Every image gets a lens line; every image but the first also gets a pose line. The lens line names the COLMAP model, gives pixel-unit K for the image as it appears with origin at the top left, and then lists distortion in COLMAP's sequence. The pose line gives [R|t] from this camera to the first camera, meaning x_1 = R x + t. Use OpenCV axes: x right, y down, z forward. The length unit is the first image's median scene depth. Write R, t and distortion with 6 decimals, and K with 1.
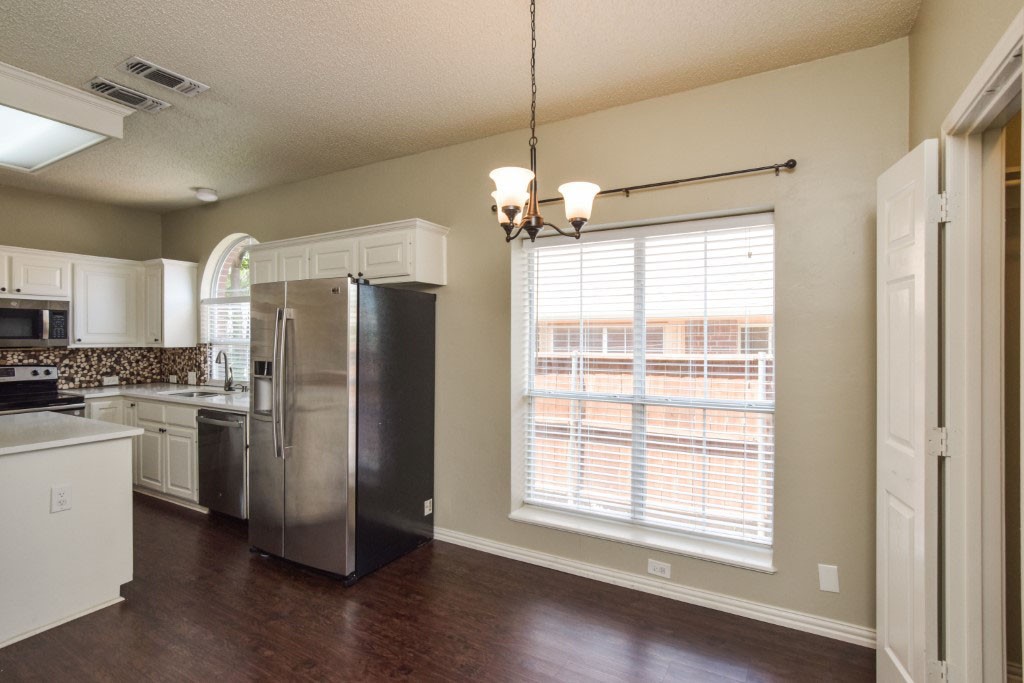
lens RADIAL K [[506.7, 0, 504.8], [0, 506.7, 341.7], [0, 0, 1]] dist [-0.008886, 0.004864]
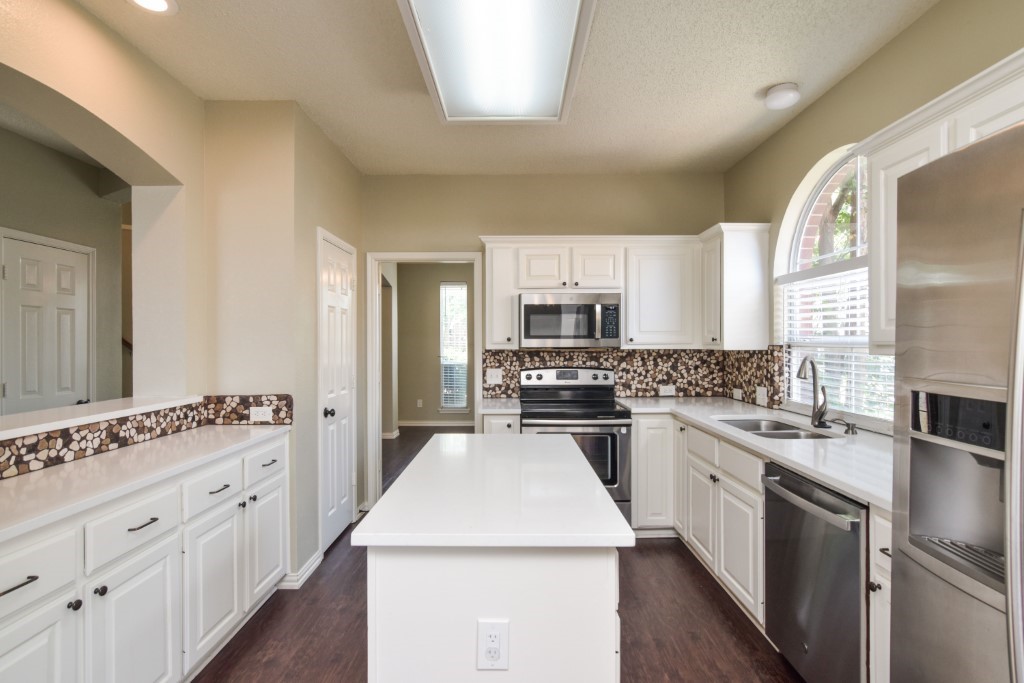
lens RADIAL K [[506.7, 0, 514.3], [0, 506.7, 342.9], [0, 0, 1]] dist [-0.008886, 0.004864]
pose [[0.518931, -0.001125, -0.854815, -0.225520], [-0.004225, 0.999984, -0.003881, 0.005492], [0.854806, 0.005626, 0.518918, 0.388593]]
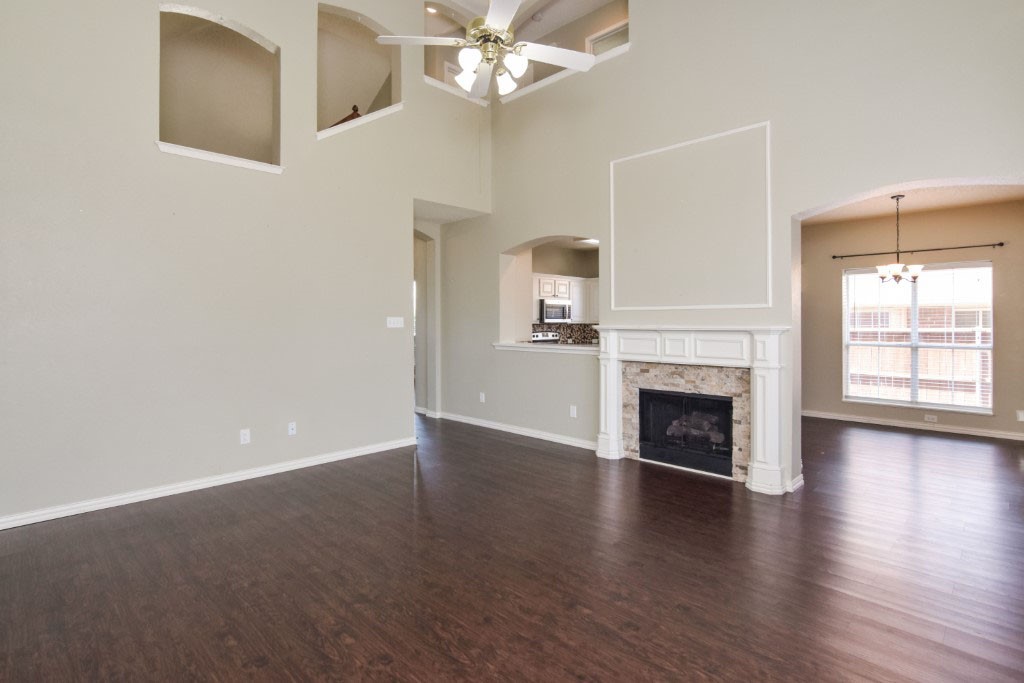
lens RADIAL K [[506.7, 0, 497.6], [0, 506.7, 324.8], [0, 0, 1]] dist [-0.008886, 0.004864]
pose [[0.969030, -0.000077, -0.246942, -0.598970], [-0.000599, 0.999996, -0.002661, 0.021057], [0.246941, 0.002727, 0.969027, -0.985021]]
